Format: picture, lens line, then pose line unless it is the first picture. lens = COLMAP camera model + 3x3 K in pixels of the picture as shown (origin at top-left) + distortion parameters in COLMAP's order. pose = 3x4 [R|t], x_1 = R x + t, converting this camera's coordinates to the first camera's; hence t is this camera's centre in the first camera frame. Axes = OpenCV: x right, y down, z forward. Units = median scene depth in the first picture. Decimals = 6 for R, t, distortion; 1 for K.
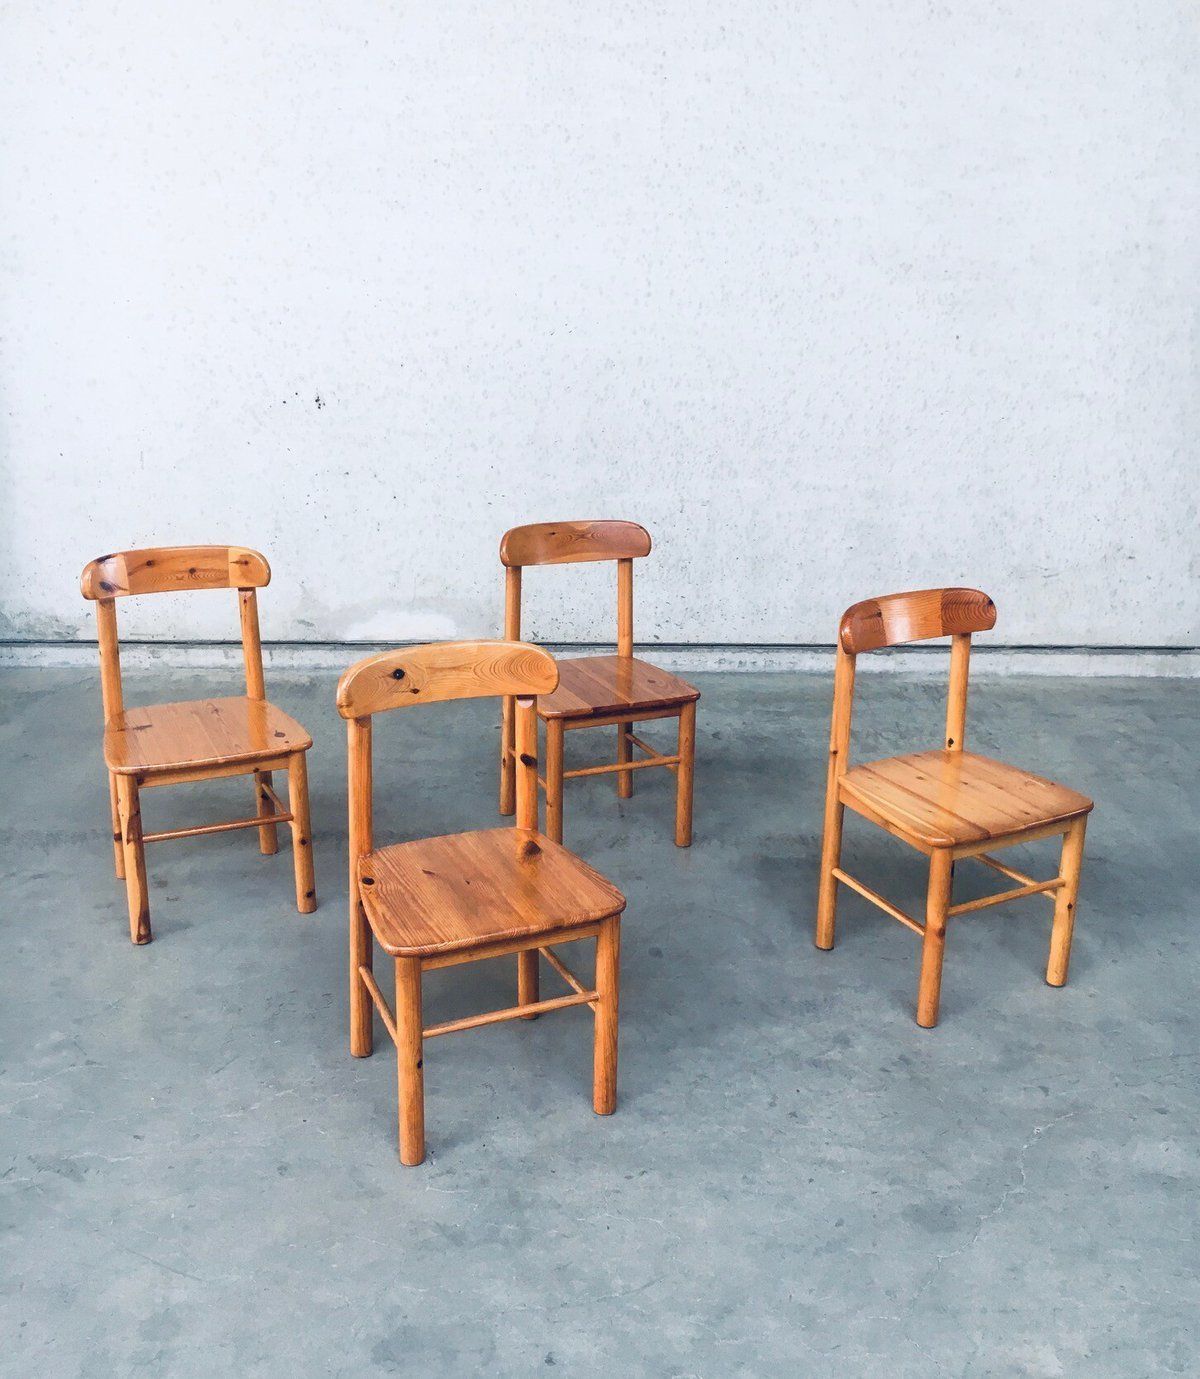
lens RADIAL K [[1427.6, 0, 626.2], [0, 1427.6, 691.9], [0, 0, 1]] dist [0.077160, -0.110967]
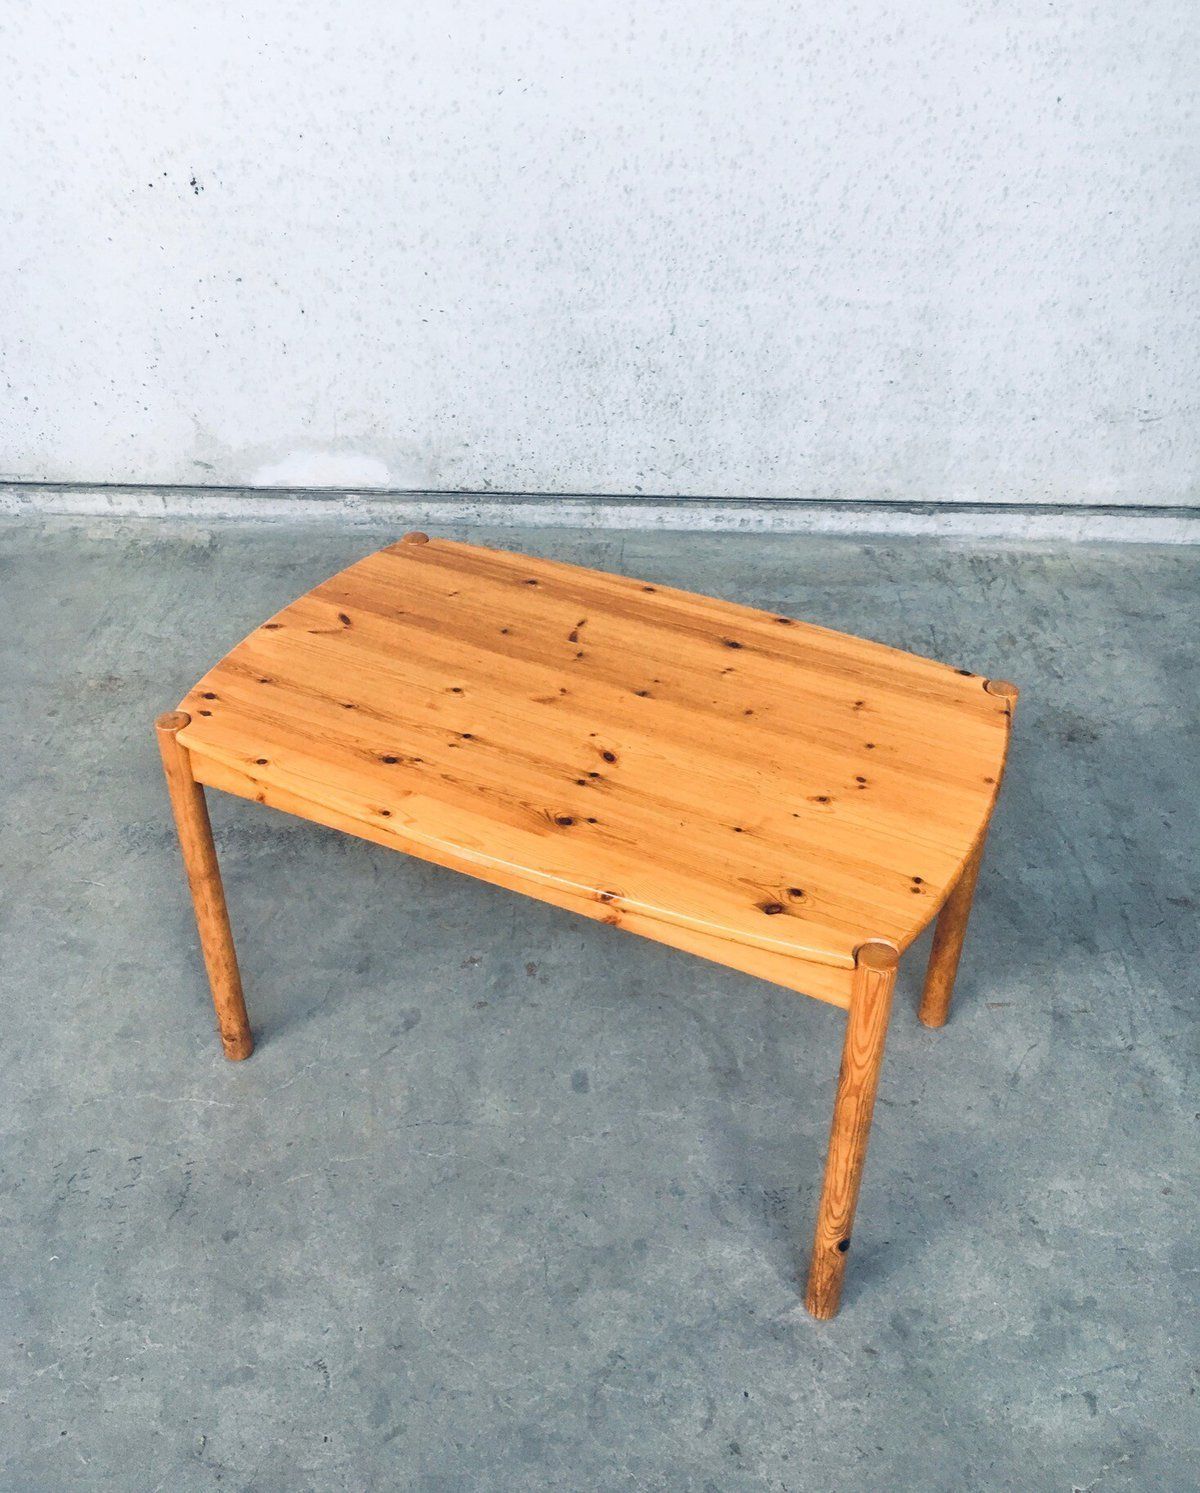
lens RADIAL K [[1408.3, 0, 586.1], [0, 1408.3, 674.9], [0, 0, 1]] dist [0.085121, -0.133403]
pose [[0.998342, 0.027184, -0.050739, 0.037710], [-0.013798, 0.968779, 0.247541, -0.142403], [0.055884, -0.246430, 0.967548, 0.223069]]
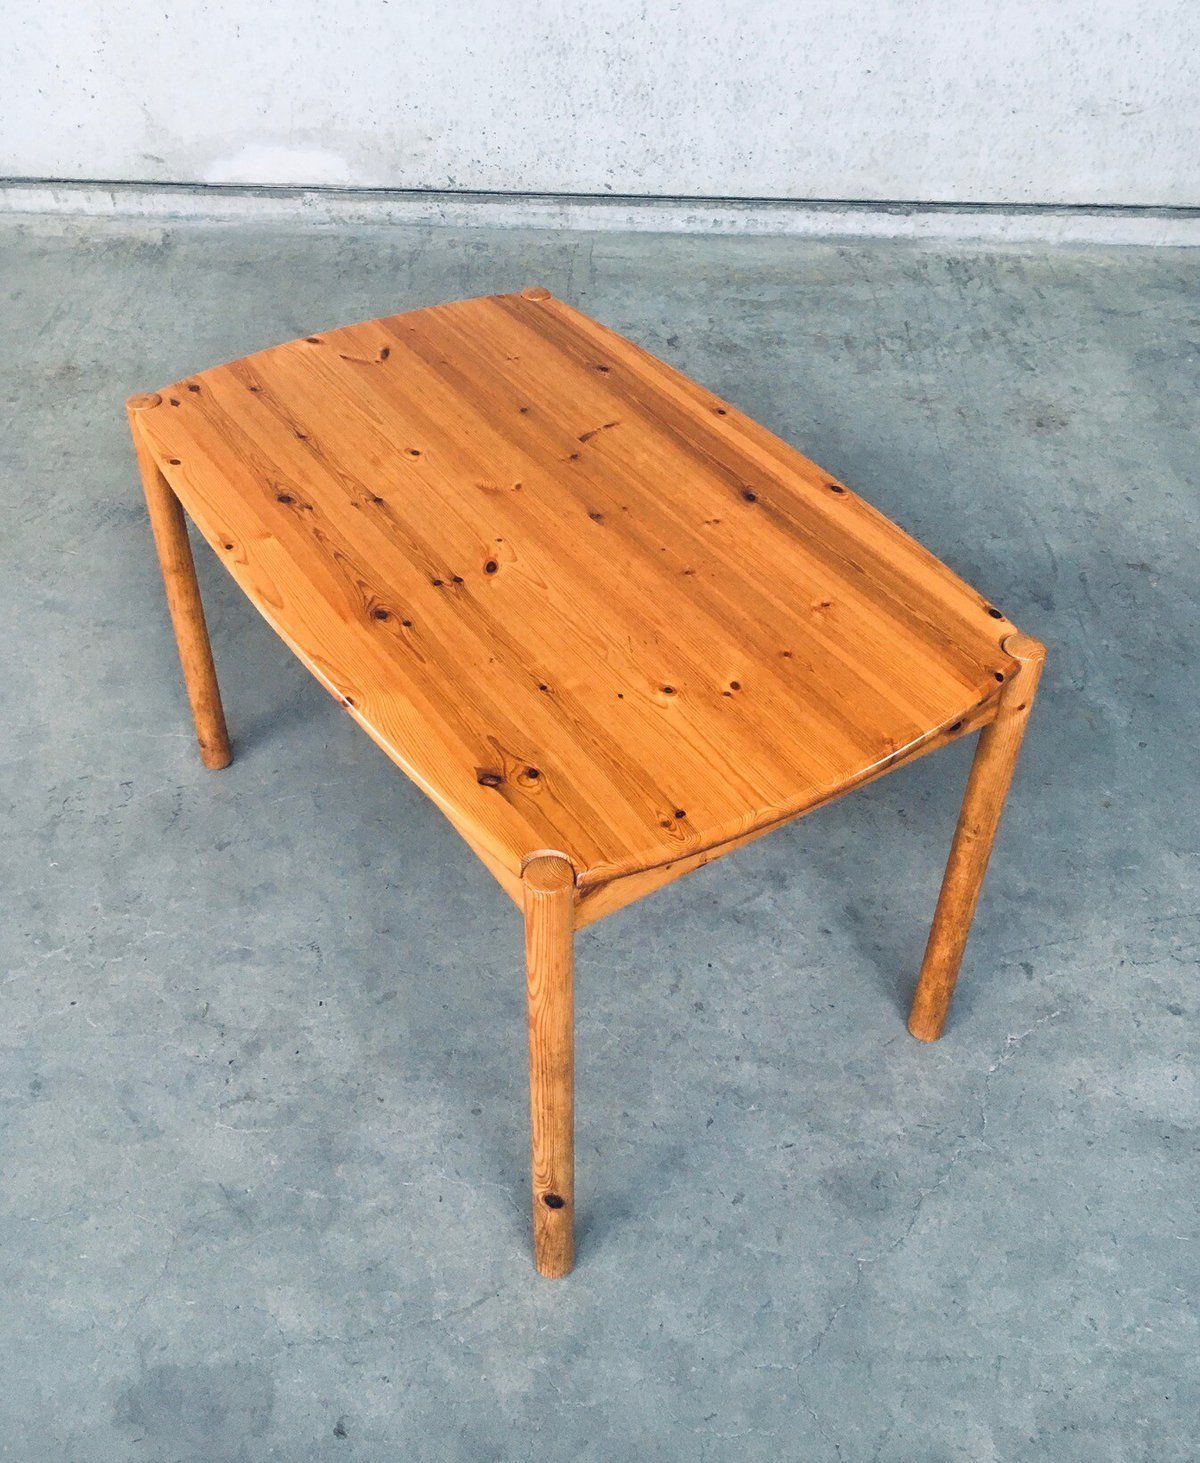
lens RADIAL K [[1535.5, 0, 589.5], [0, 1535.5, 571.5], [0, 0, 1]] dist [0.094292, -0.144676]
pose [[0.999373, 0.027349, -0.022491, 0.038475], [-0.019083, 0.951029, 0.308513, -0.105216], [0.029827, -0.307891, 0.950954, 0.151120]]
